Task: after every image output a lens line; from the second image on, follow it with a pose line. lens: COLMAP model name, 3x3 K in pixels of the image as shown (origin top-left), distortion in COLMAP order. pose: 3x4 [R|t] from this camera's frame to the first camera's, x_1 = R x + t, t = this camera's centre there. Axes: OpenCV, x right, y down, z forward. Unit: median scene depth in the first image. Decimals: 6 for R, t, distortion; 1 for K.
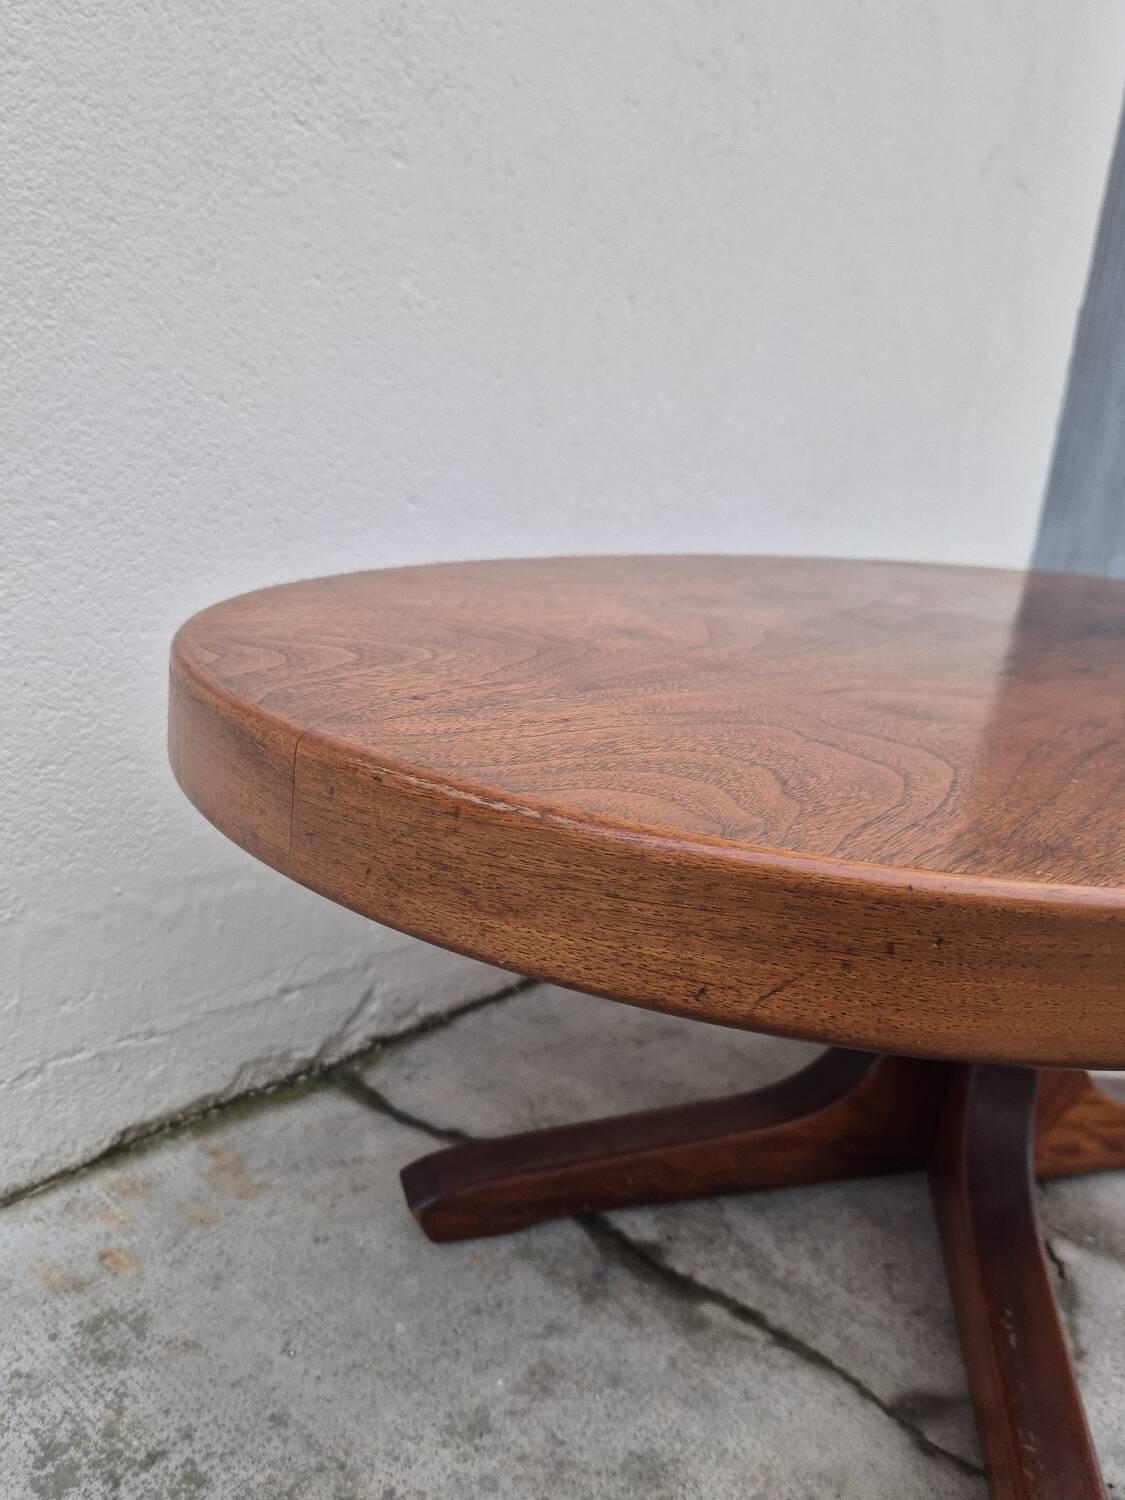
lens RADIAL K [[1121.3, 0, 552.5], [0, 1121.3, 737.8], [0, 0, 1]] dist [0.052769, -0.051886]
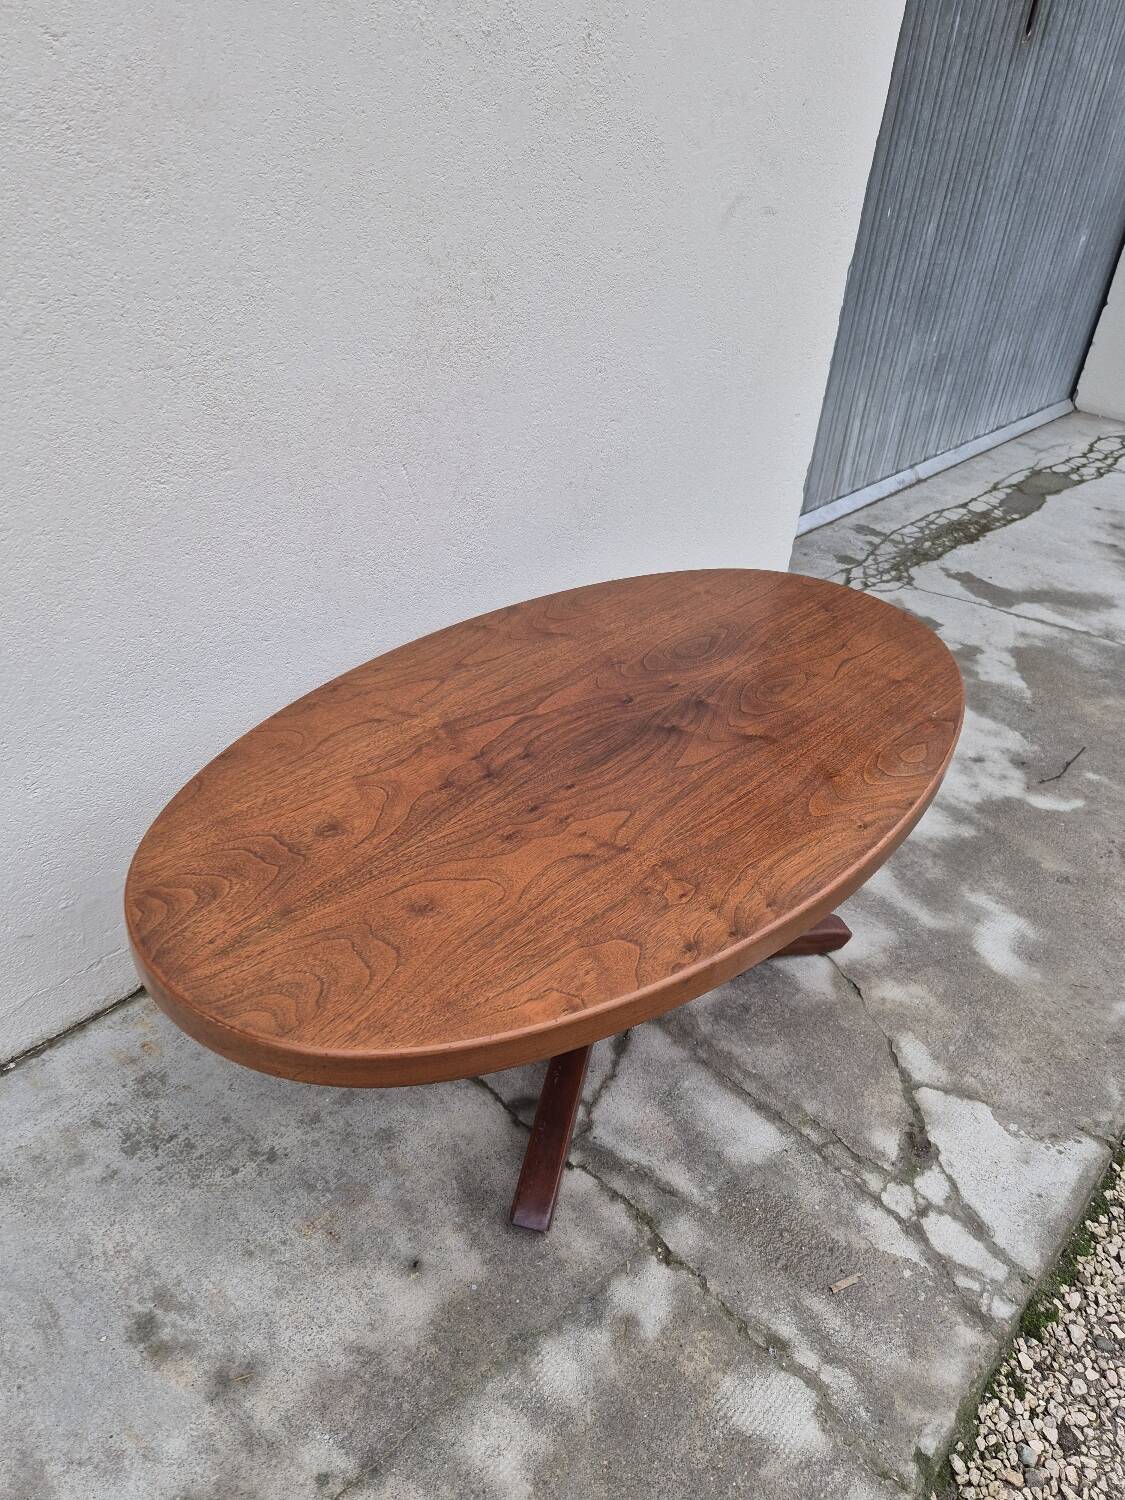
lens RADIAL K [[1100.4, 0, 551.0], [0, 1100.4, 753.1], [0, 0, 1]] dist [0.069347, -0.047860]
pose [[0.999592, -0.015249, -0.024148, 0.417869], [0.022337, 0.944312, 0.328293, -0.715756], [0.017797, -0.328699, 0.944267, -0.758330]]
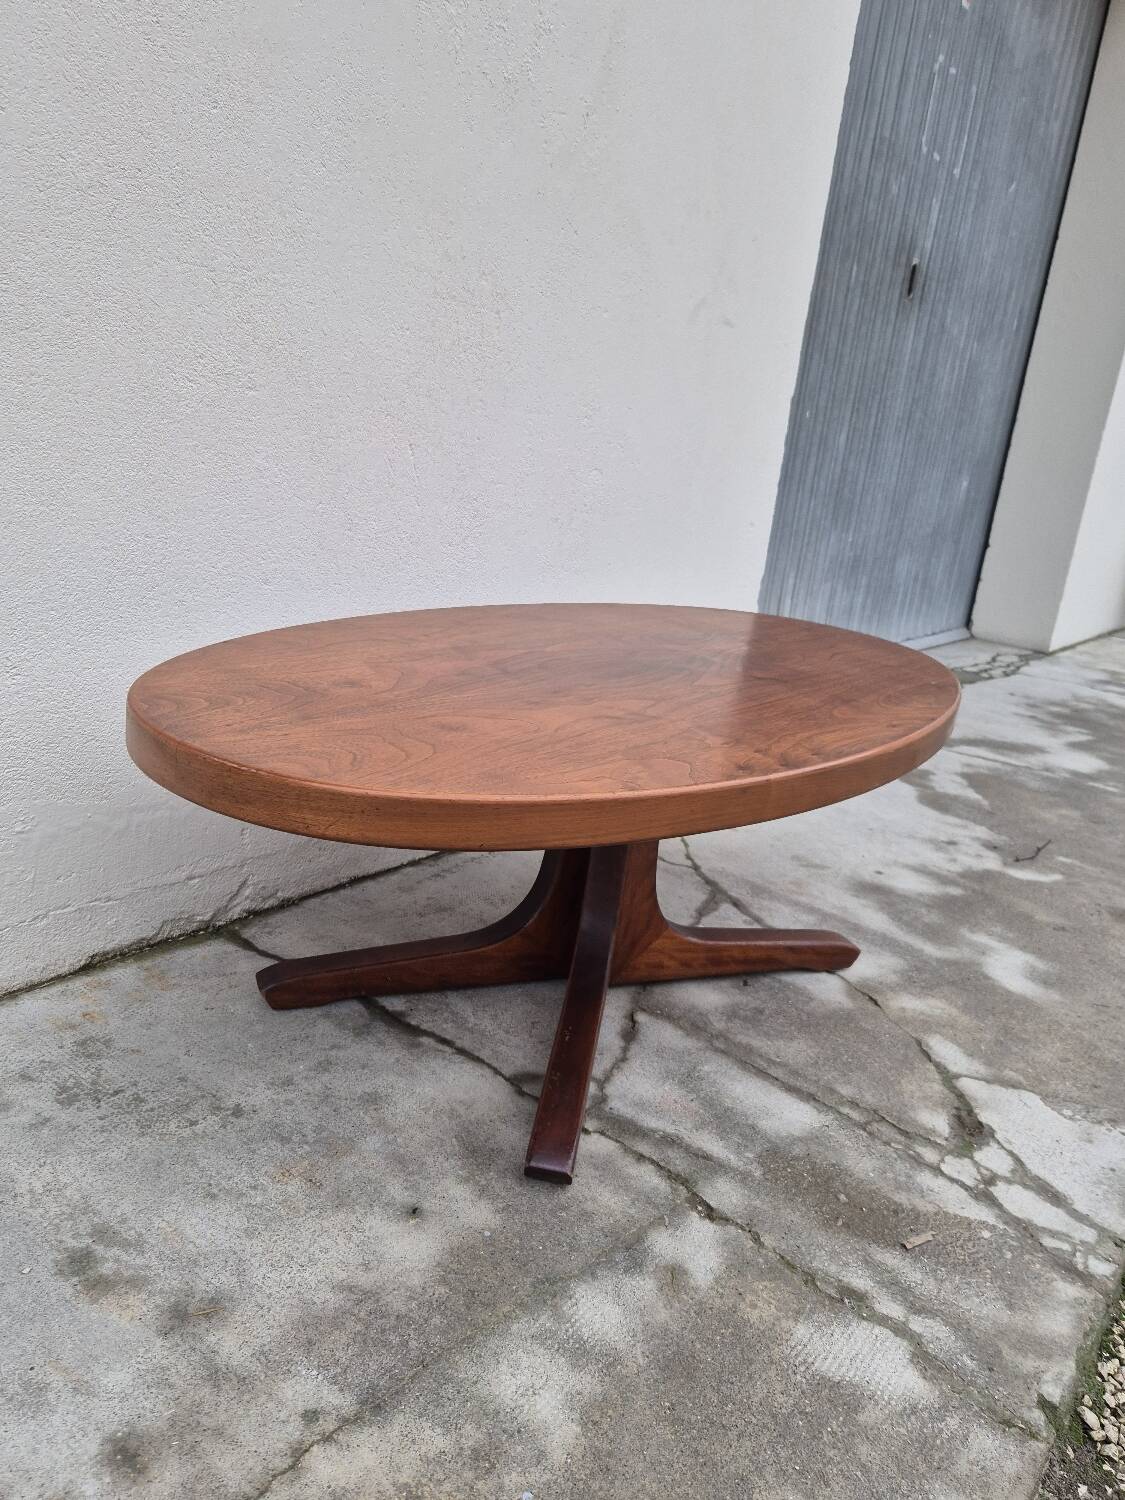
lens RADIAL K [[1100.4, 0, 546.7], [0, 1100.4, 737.6], [0, 0, 1]] dist [0.069347, -0.047860]
pose [[0.998248, 0.000881, 0.059160, 0.234970], [-0.003039, 0.999333, 0.036396, -0.052837], [-0.059089, -0.036512, 0.997585, -0.805401]]
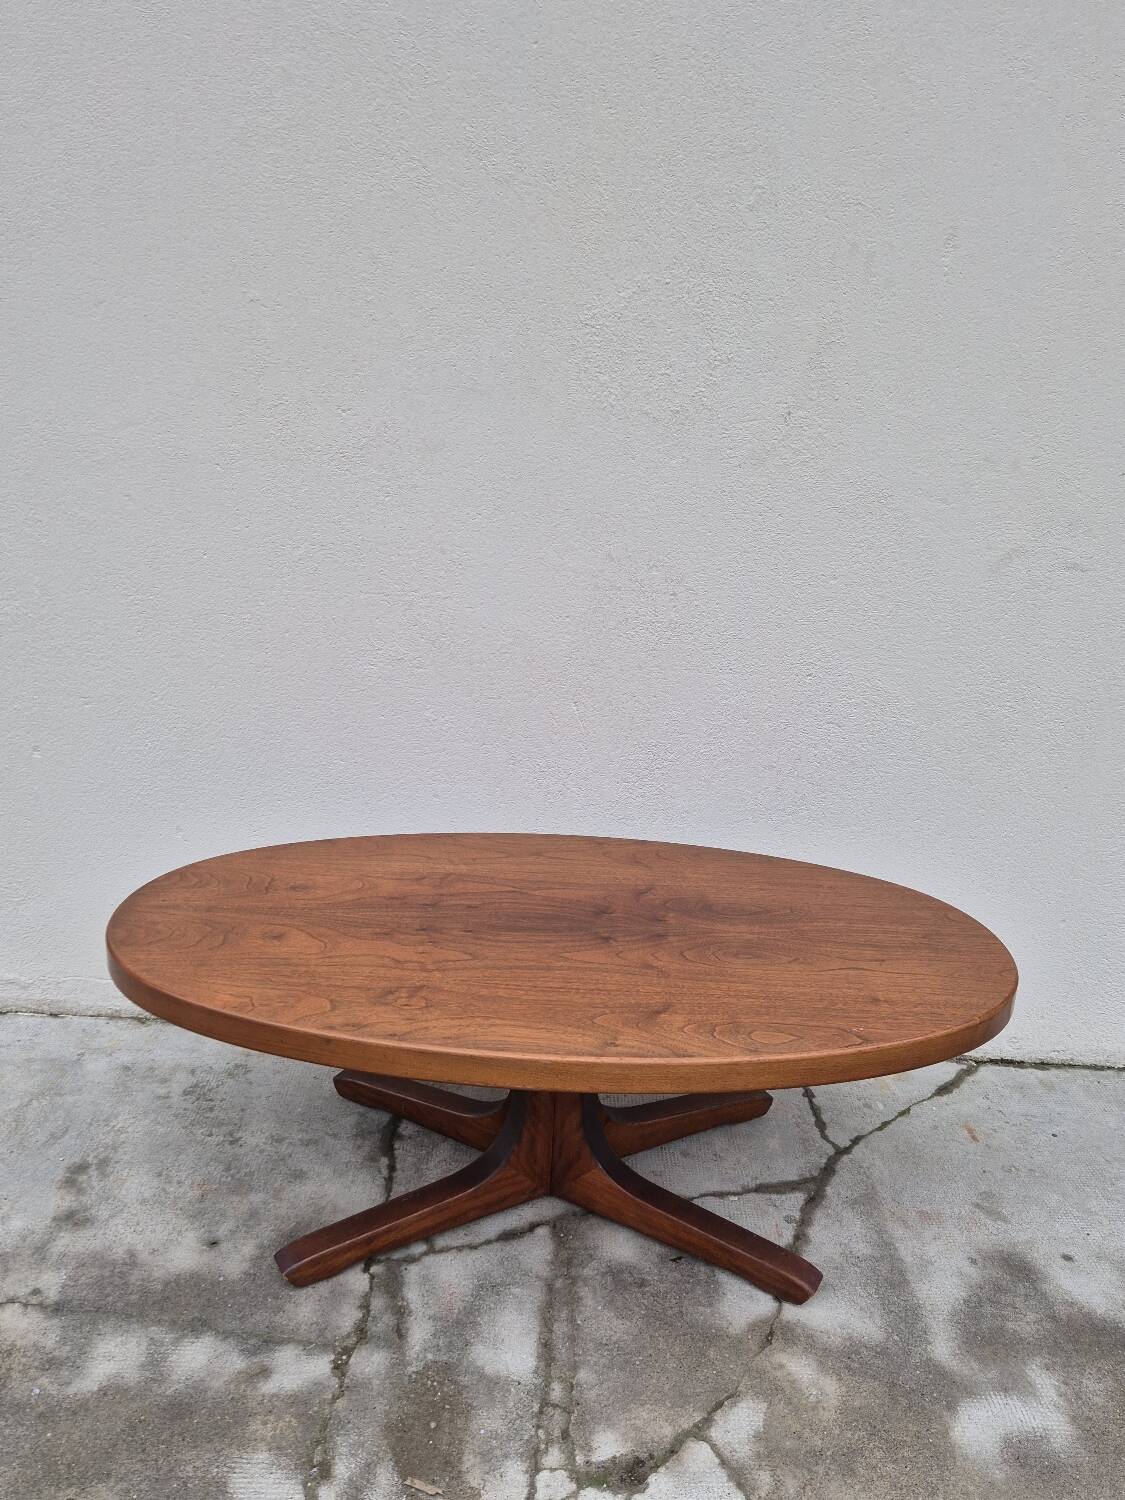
lens RADIAL K [[1155.2, 0, 551.5], [0, 1155.2, 756.7], [0, 0, 1]] dist [0.075504, -0.057332]
pose [[0.661383, 0.154384, -0.733988, 2.140600], [-0.166347, 0.984409, 0.057164, -0.569617], [0.731369, 0.084289, 0.676753, -0.526344]]
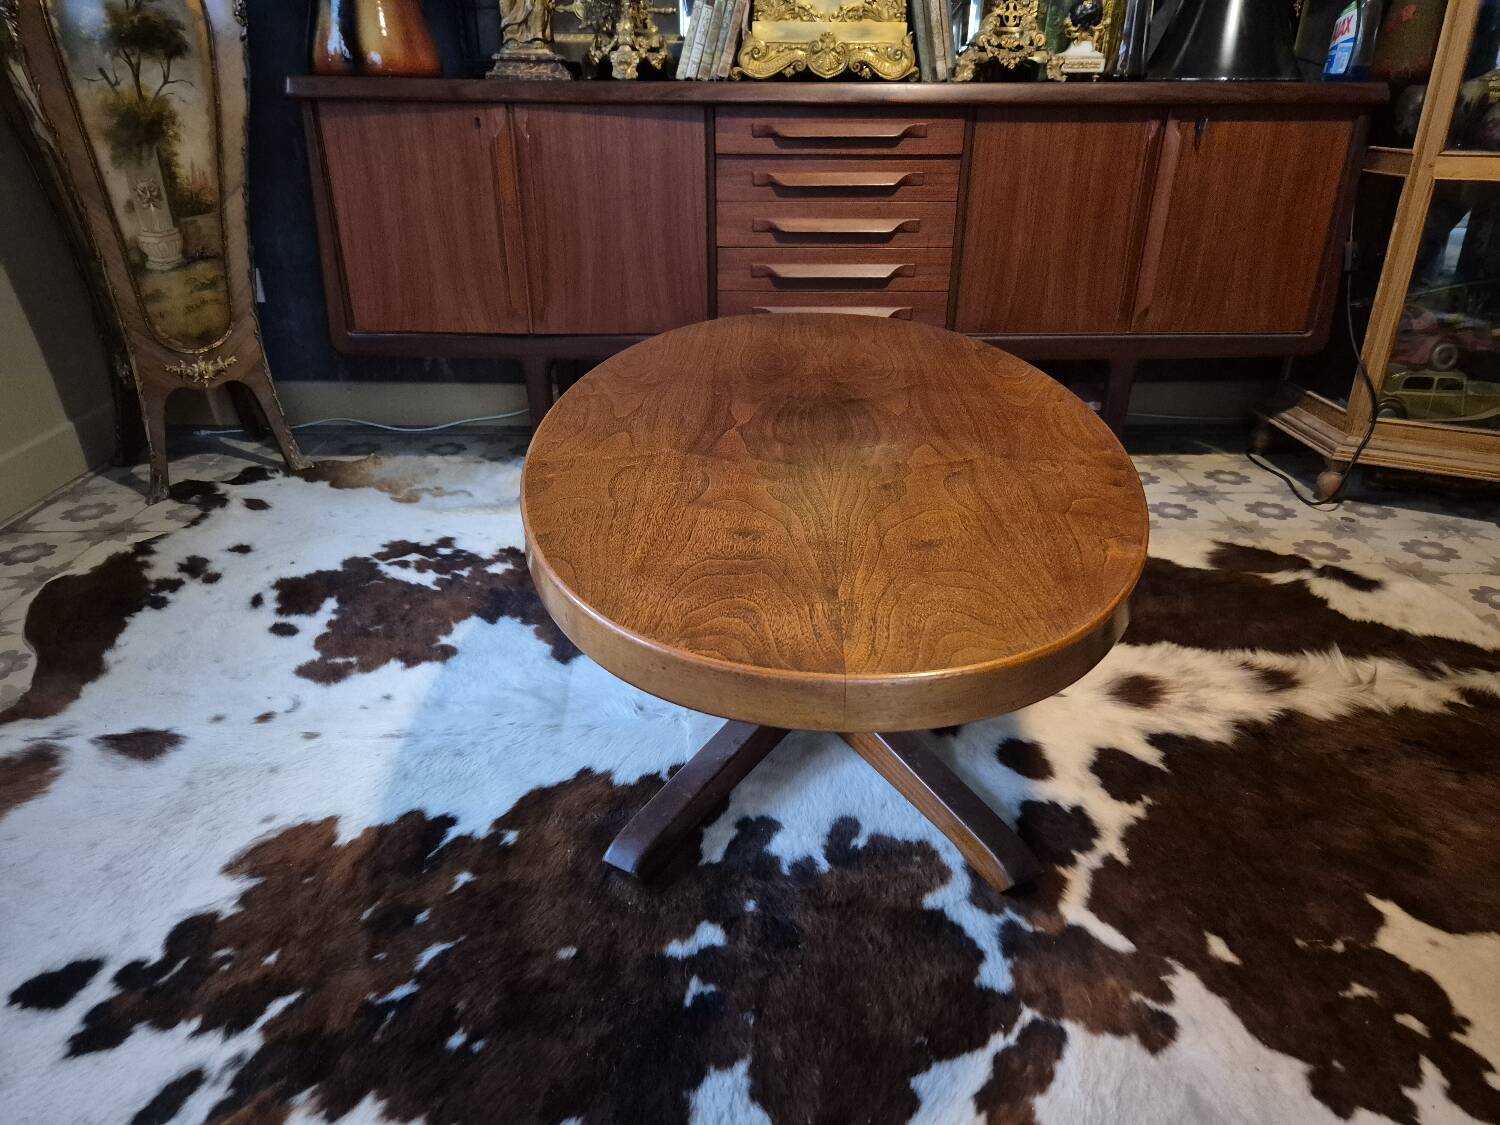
lens RADIAL K [[1002.4, 0, 753.6], [0, 1002.4, 561.2], [0, 0, 1]] dist [0.071942, -0.057047]
pose [[0.760111, -0.366970, 0.536250, -0.643222], [0.243888, 0.926048, 0.288018, -0.405016], [-0.602287, -0.088140, 0.793399, -0.255847]]
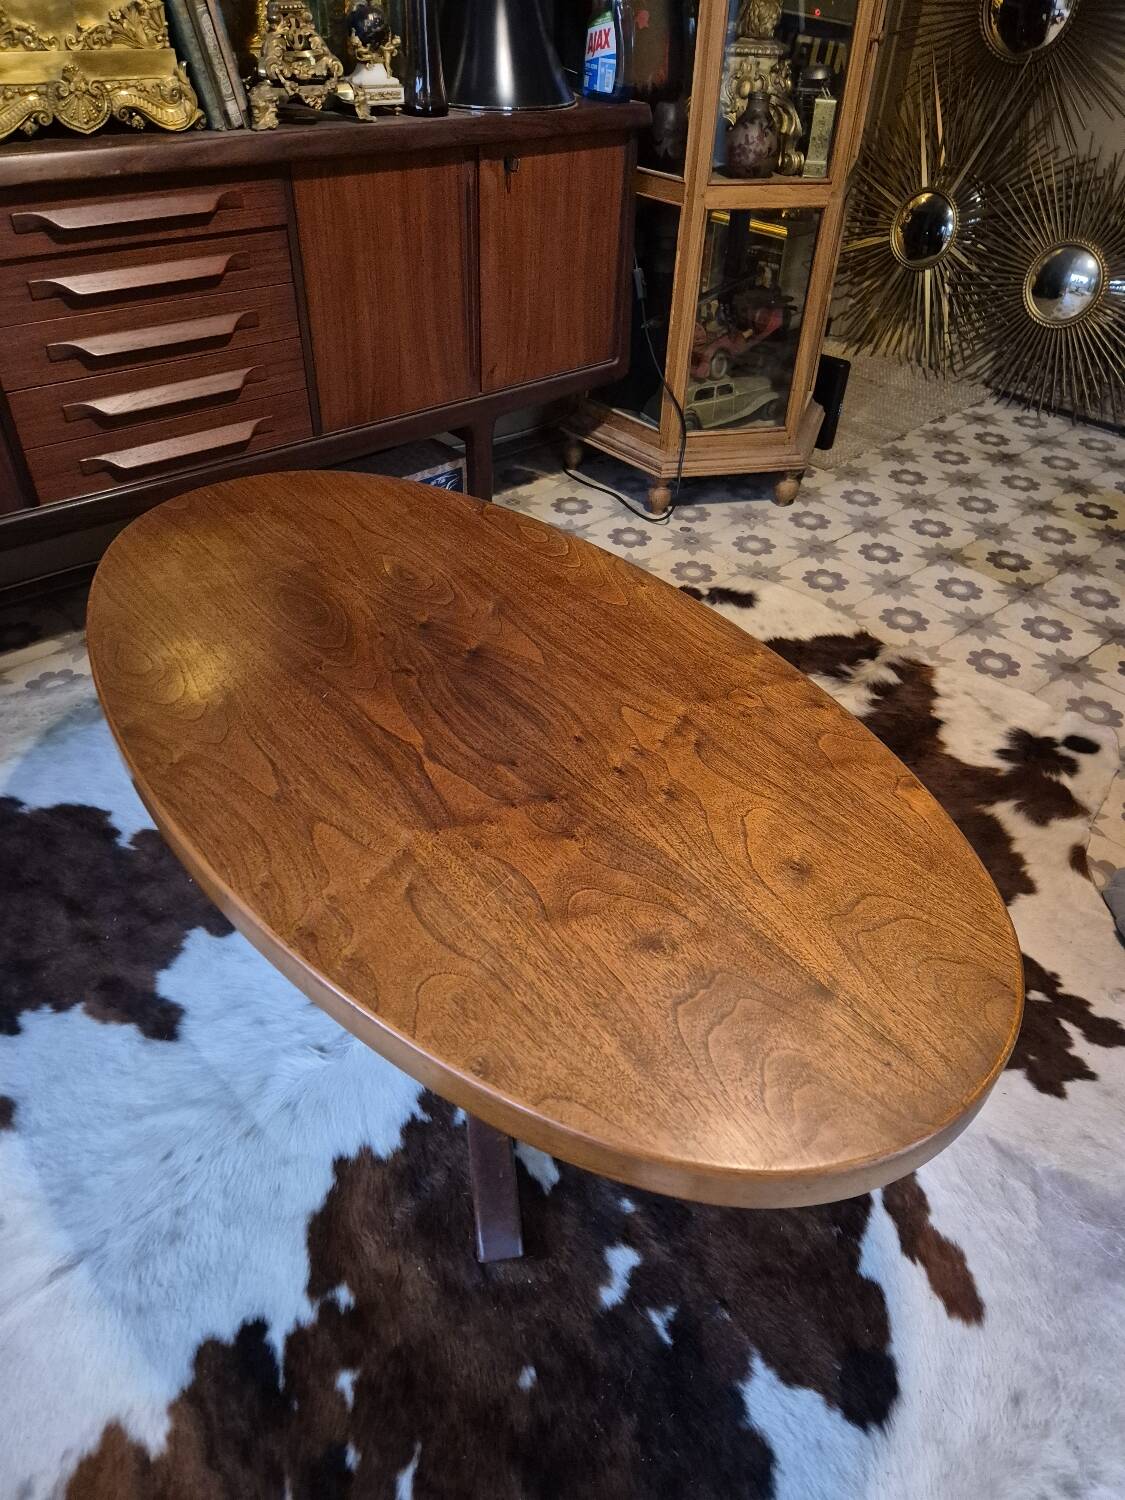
lens RADIAL K [[1002.4, 0, 568.2], [0, 1002.4, 759.4], [0, 0, 1]] dist [0.071942, -0.057047]
pose [[0.165739, -0.704814, 0.689760, -0.627203], [0.233983, 0.707566, 0.666785, -1.030393], [-0.958010, 0.050880, 0.282186, 0.524422]]
